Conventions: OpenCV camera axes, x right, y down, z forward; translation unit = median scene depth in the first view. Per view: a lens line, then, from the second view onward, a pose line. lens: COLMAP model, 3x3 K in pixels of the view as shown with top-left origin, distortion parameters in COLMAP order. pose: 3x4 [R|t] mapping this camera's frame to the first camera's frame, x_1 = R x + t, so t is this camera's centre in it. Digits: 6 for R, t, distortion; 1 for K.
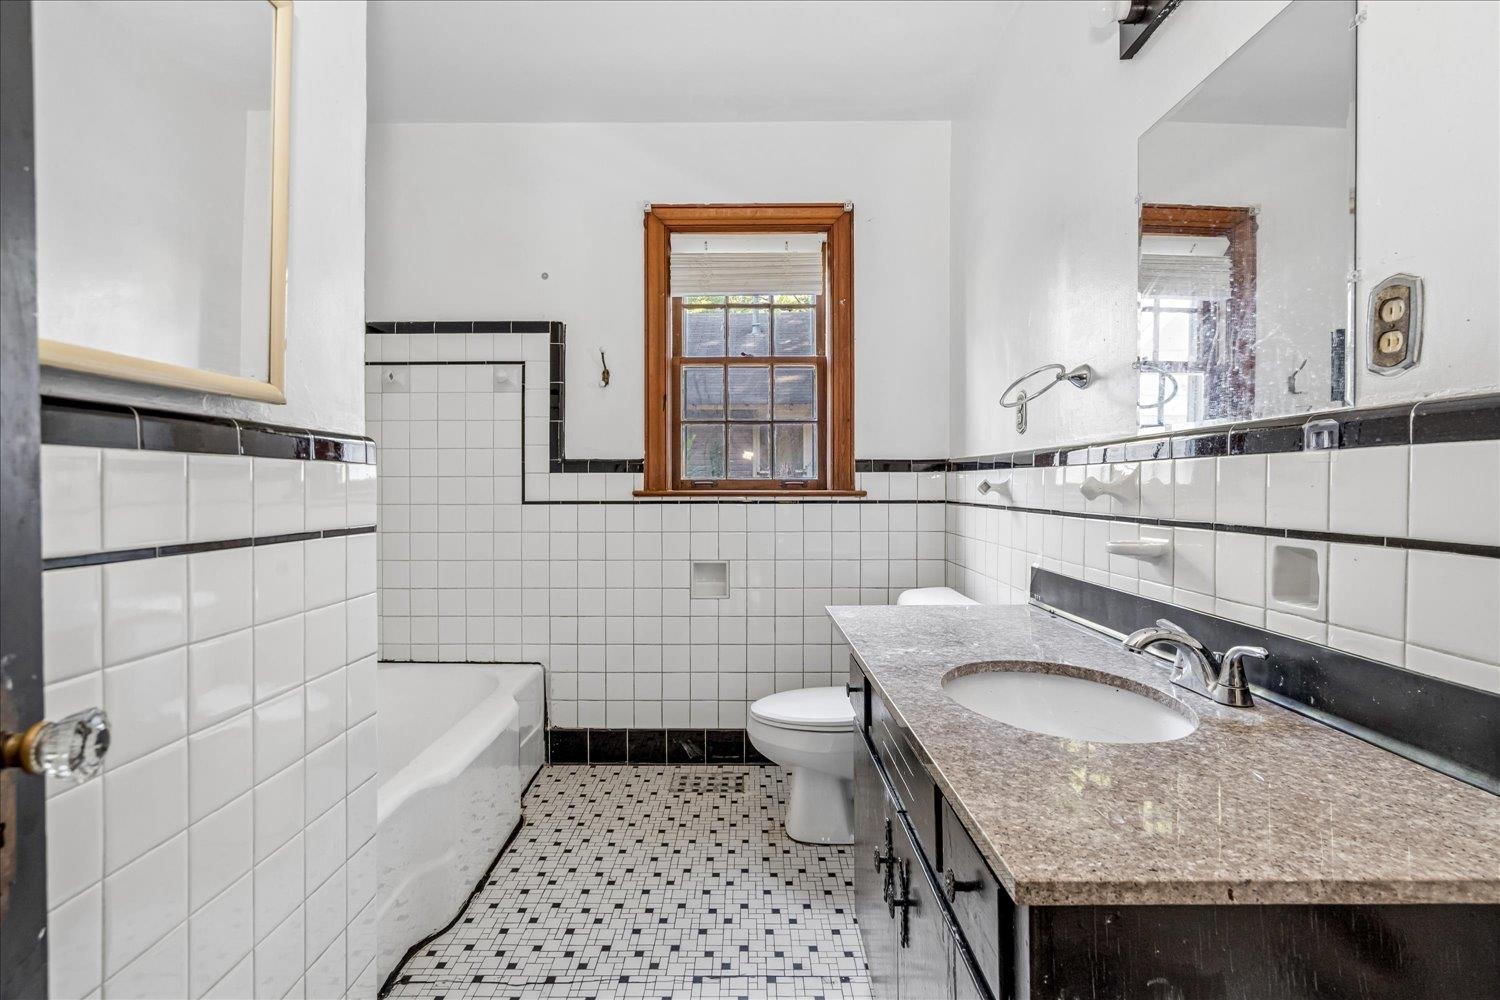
lens RADIAL K [[678.3, 0, 747.9], [0, 678.3, 493.3], [0, 0, 1]] dist [-0.003670, 0.000491]
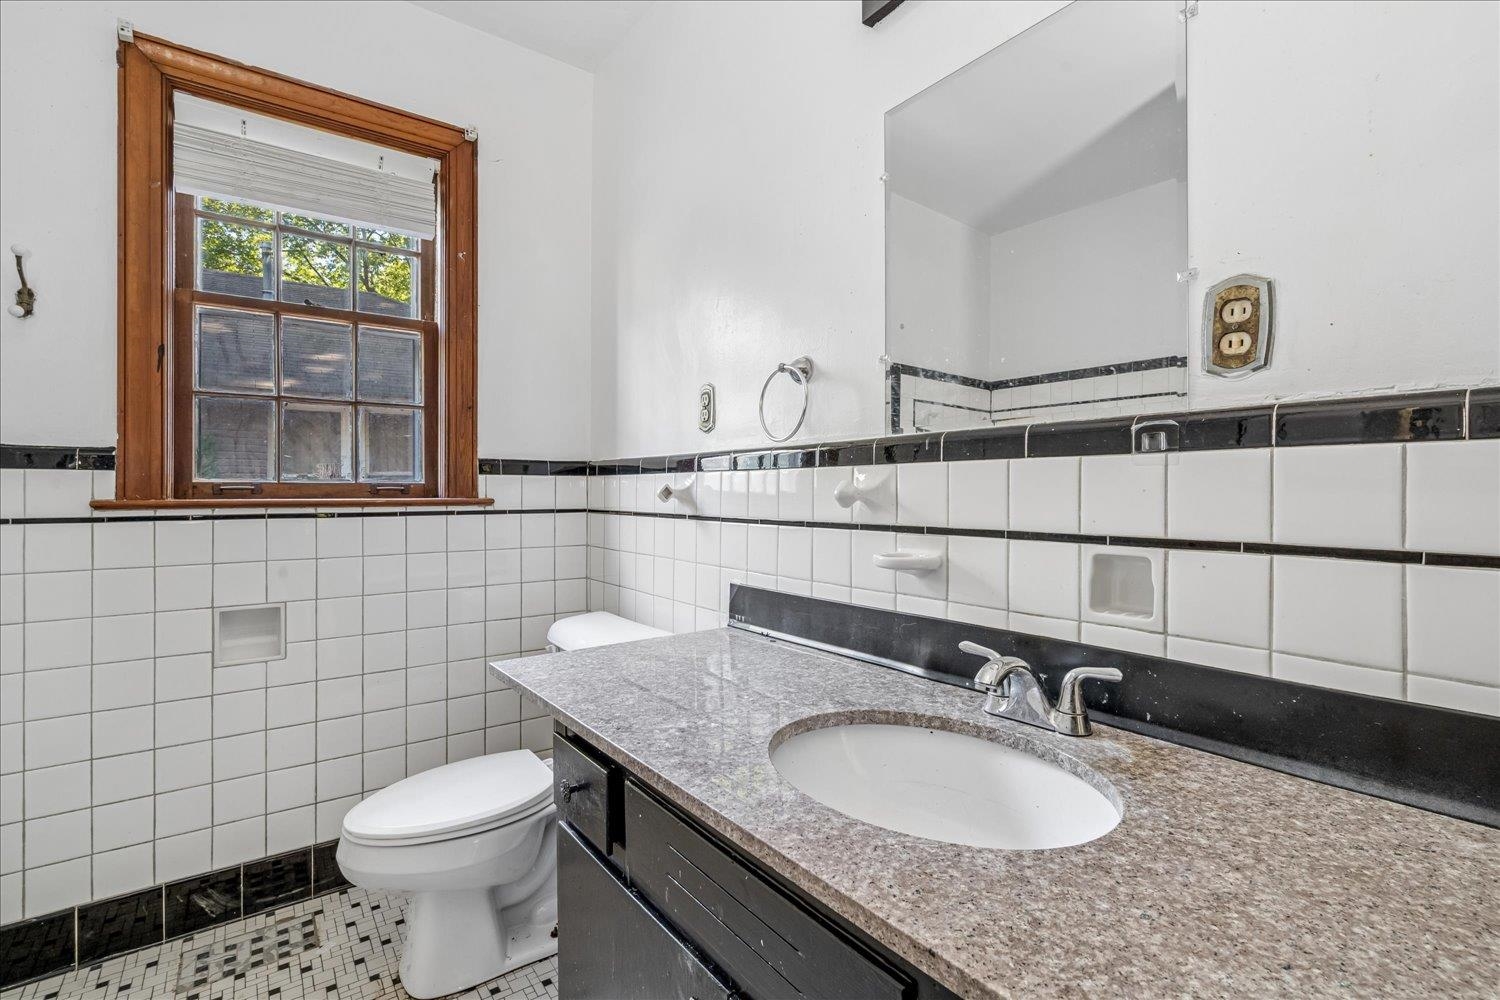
lens RADIAL K [[678.3, 0, 747.9], [0, 678.3, 493.3], [0, 0, 1]] dist [-0.003670, 0.000491]
pose [[0.804453, -0.000441, 0.594016, -0.060801], [0.006865, 0.999940, -0.008556, -0.000823], [-0.593977, 0.010961, 0.804407, 0.192897]]
